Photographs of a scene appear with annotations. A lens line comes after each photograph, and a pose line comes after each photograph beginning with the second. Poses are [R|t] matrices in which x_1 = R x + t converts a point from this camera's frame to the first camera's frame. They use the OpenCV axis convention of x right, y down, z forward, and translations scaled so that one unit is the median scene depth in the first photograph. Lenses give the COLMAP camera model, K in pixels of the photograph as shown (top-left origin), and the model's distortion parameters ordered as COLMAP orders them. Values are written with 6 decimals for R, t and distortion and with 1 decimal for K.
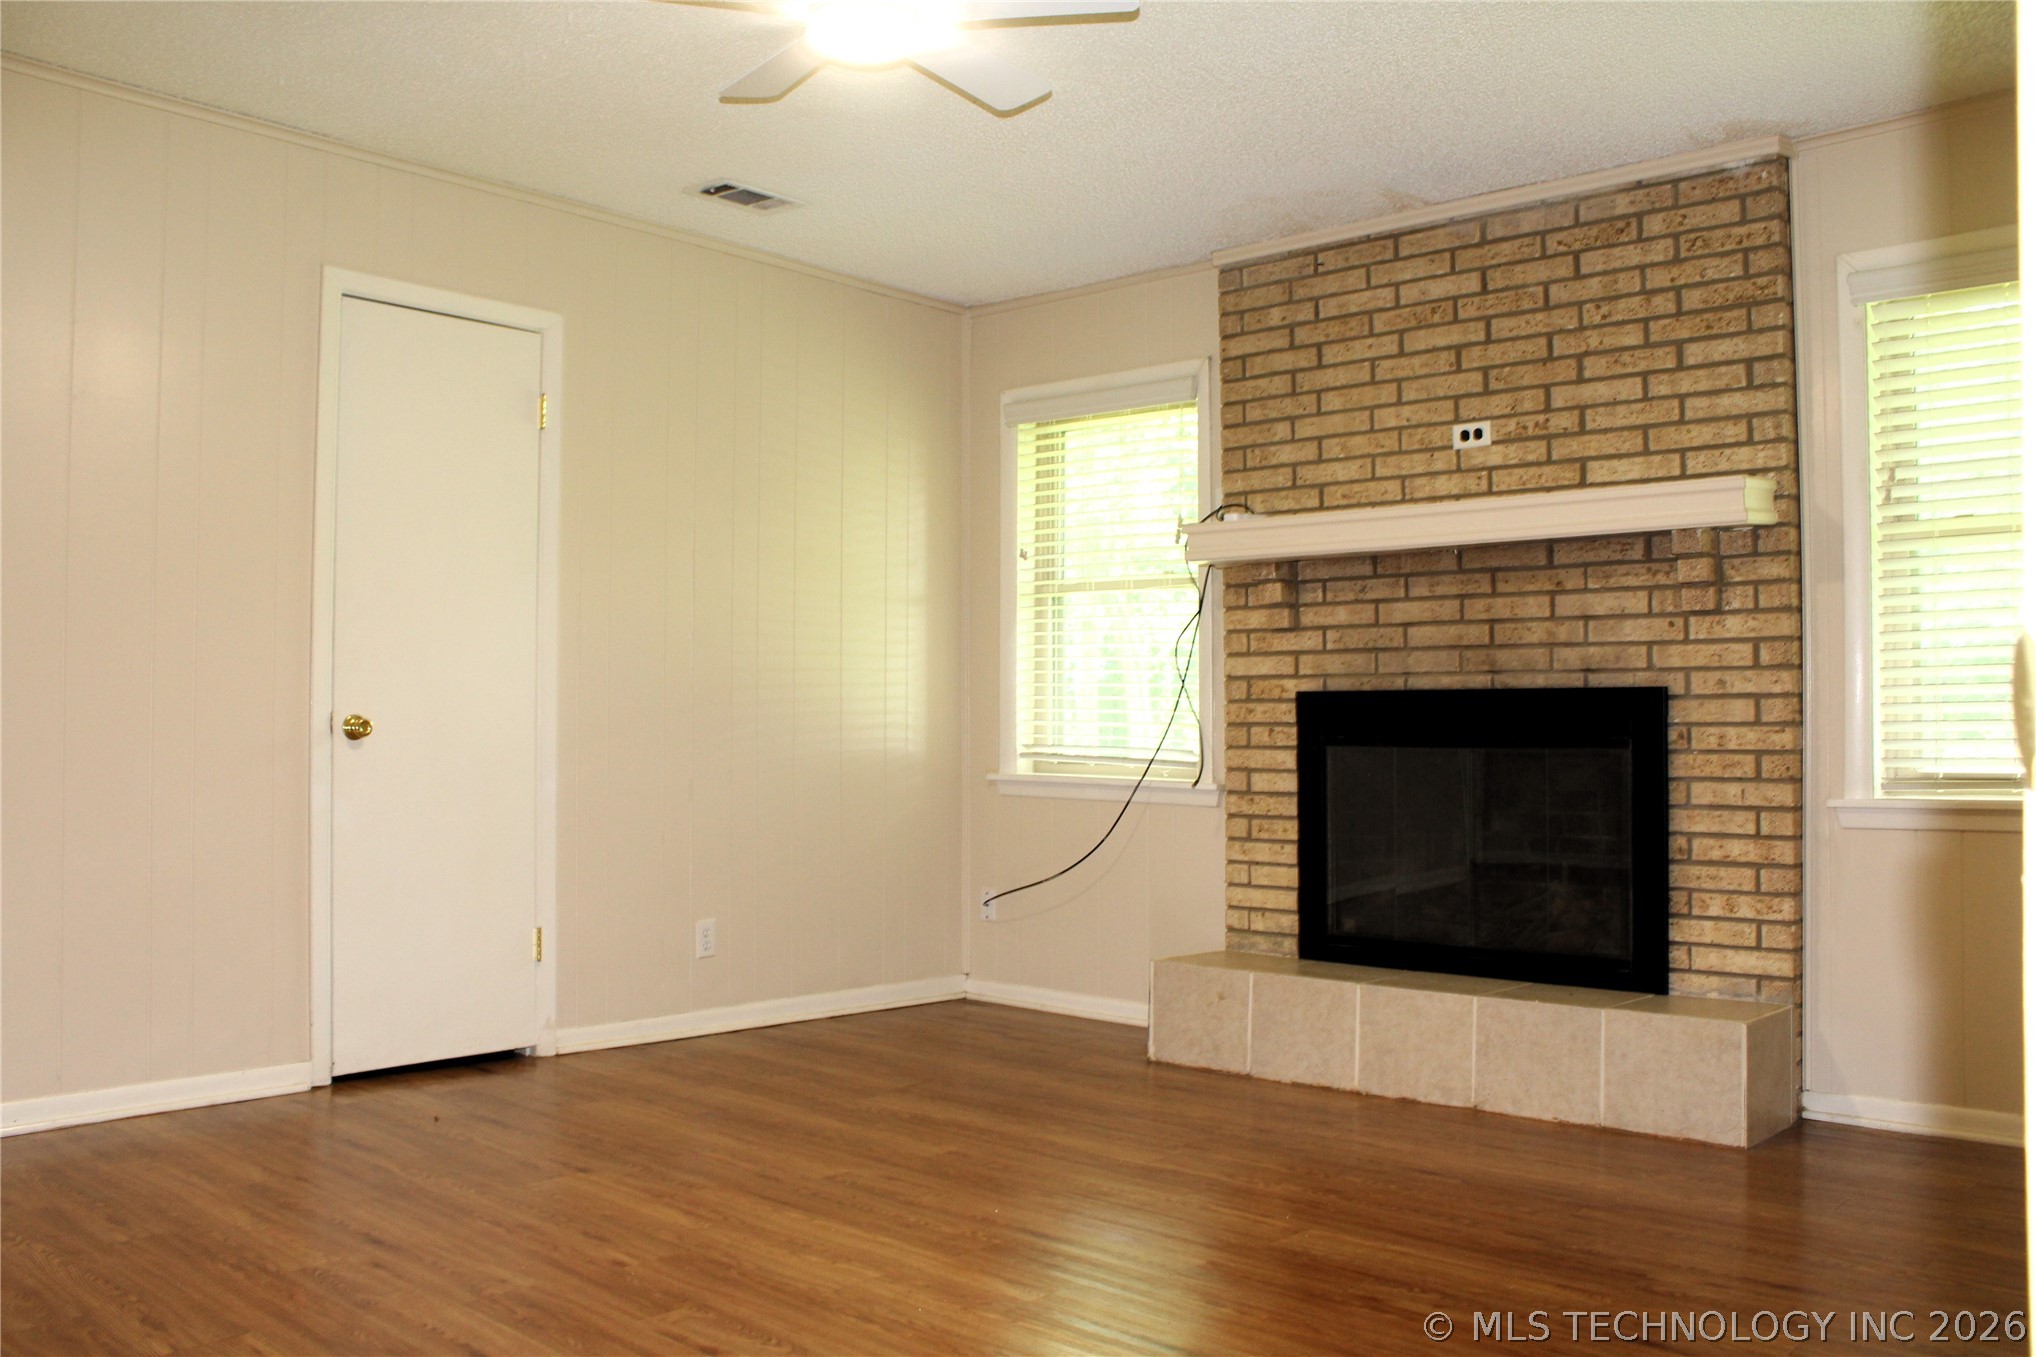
lens RADIAL K [[1718.1, 0, 1005.0], [0, 1718.1, 681.4], [0, 0, 1]] dist [-0.176989, 0.180492]
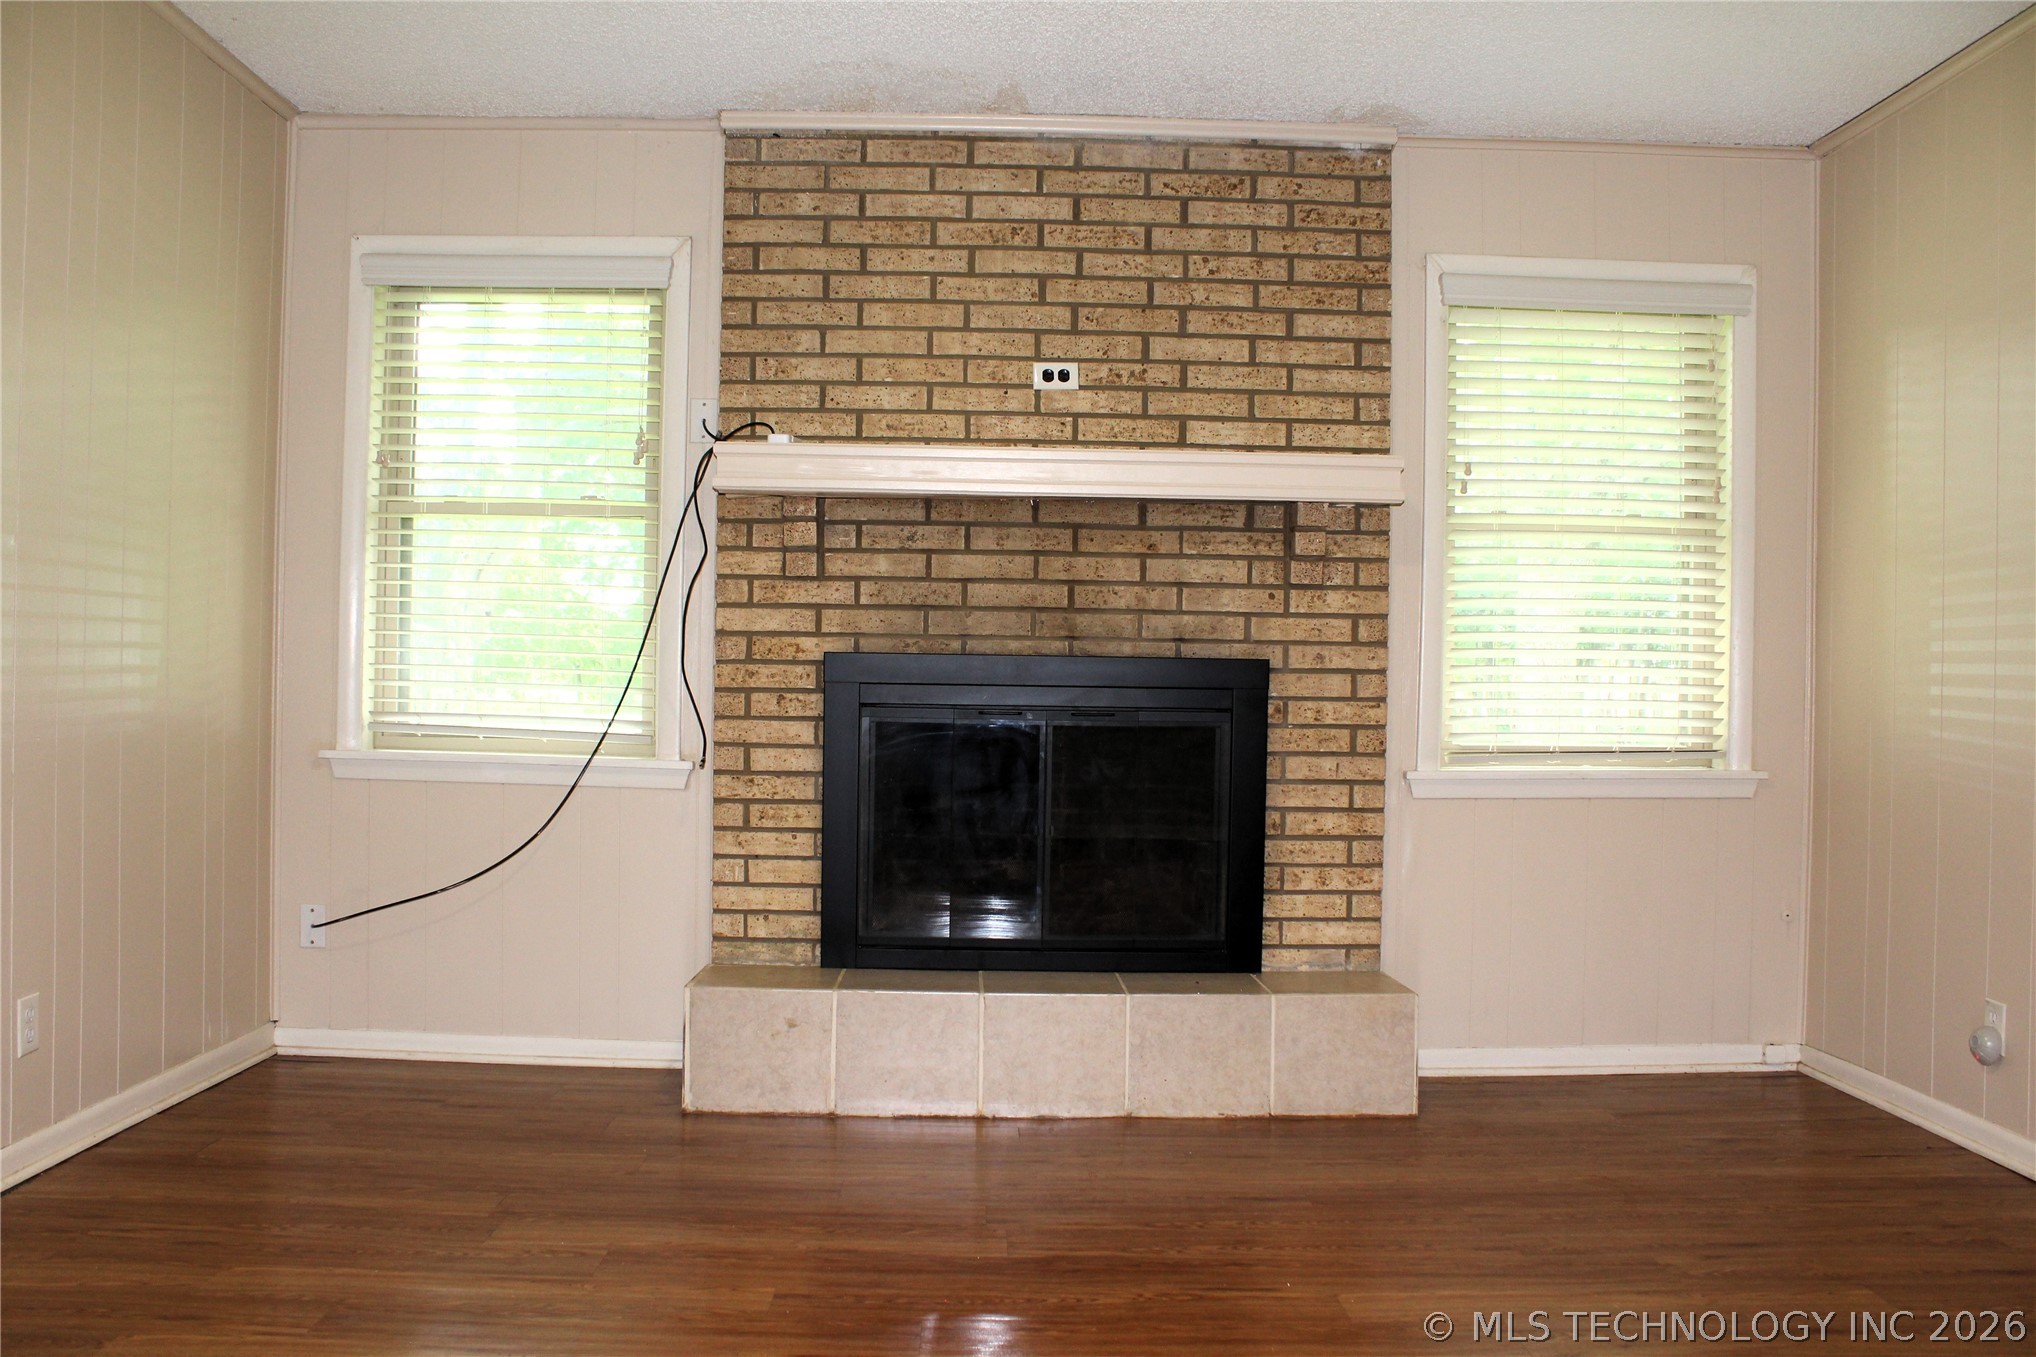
lens RADIAL K [[1718.1, 0, 1005.0], [0, 1718.1, 681.4], [0, 0, 1]] dist [-0.176989, 0.180492]
pose [[0.726748, 0.008628, 0.686850, -0.379898], [-0.031776, 0.999273, 0.021069, -0.000448], [-0.686169, -0.037137, 0.726494, 0.355247]]
